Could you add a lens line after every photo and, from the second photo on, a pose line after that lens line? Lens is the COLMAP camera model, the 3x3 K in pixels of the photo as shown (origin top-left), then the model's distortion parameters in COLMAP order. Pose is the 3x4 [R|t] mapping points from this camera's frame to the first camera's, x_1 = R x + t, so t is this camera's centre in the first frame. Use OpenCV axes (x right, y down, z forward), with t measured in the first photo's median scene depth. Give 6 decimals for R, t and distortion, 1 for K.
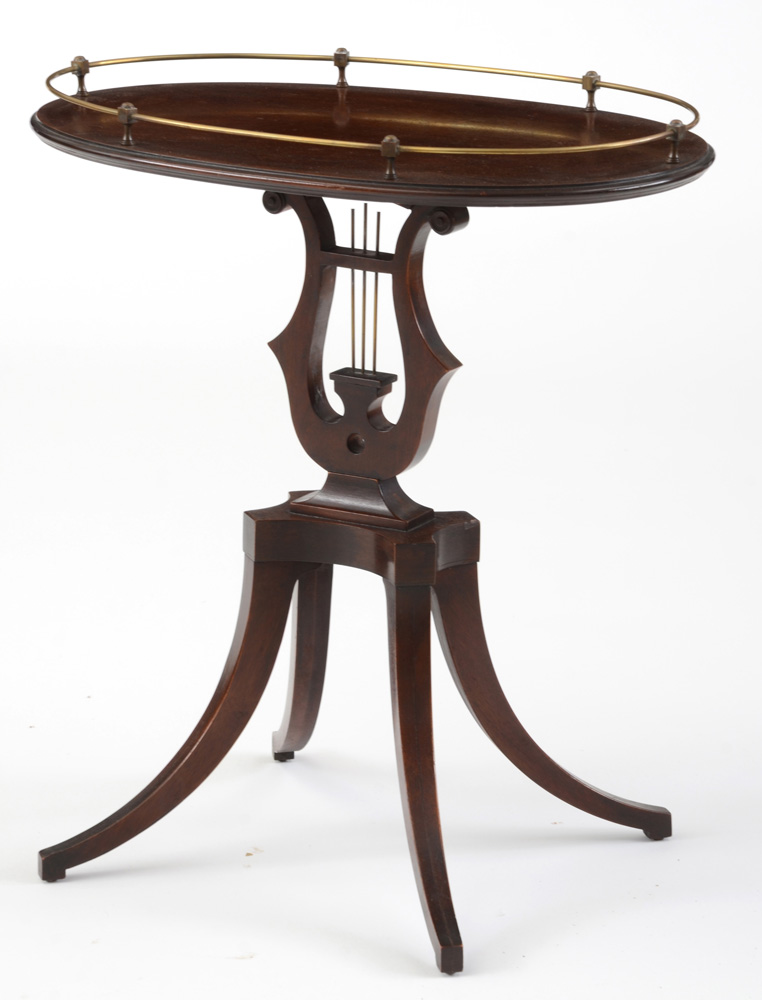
lens RADIAL K [[3846.5, 0, 352.5], [0, 3846.5, 485.5], [0, 0, 1]] dist [0.860887, 0.000000]
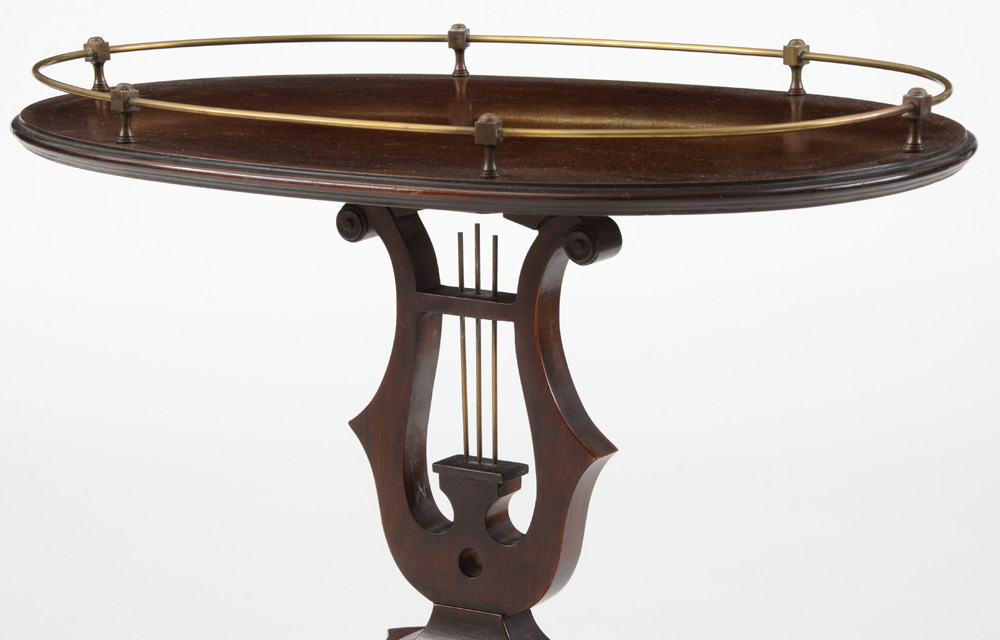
lens RADIAL K [[3180.2, 0, 490.2], [0, 3180.2, 324.3], [0, 0, 1]] dist [0.826316, 0.000000]
pose [[0.998492, -0.014490, -0.052944, 0.036156], [0.010841, 0.997587, -0.068569, -0.014407], [0.053810, 0.067892, 0.996241, 0.415273]]
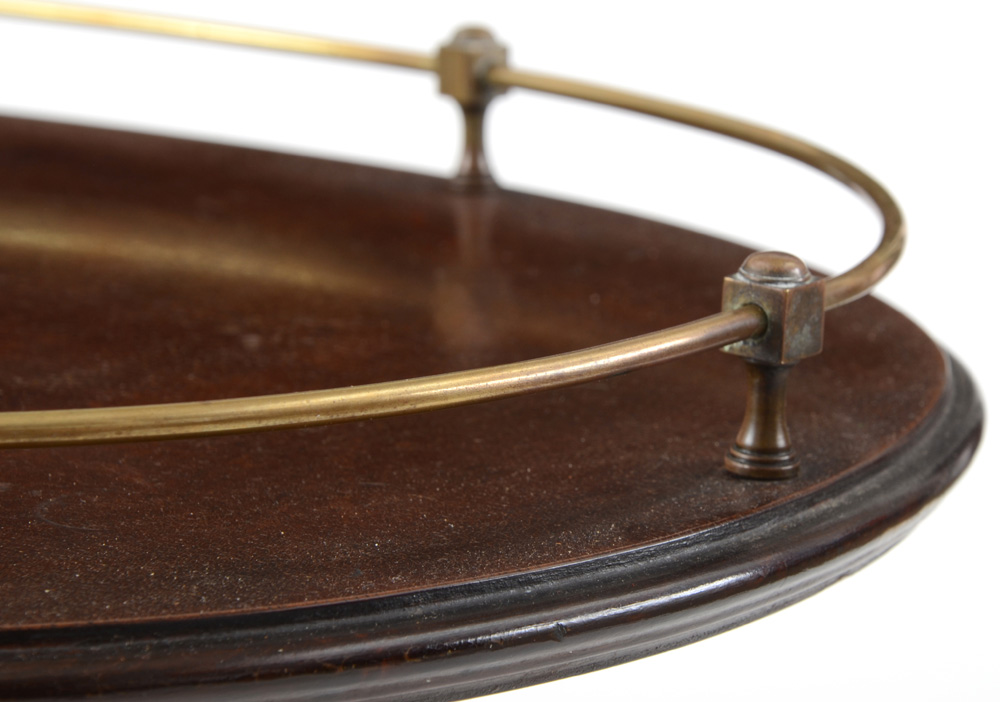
lens RADIAL K [[4030.7, 0, 499.8], [0, 4030.7, 350.1], [0, 0, 1]] dist [0.169143, 0.000000]
pose [[0.999440, 0.008320, -0.032409, 0.071856], [-0.009842, 0.998842, -0.047084, -0.075288], [0.031979, 0.047377, 0.998365, 0.759327]]
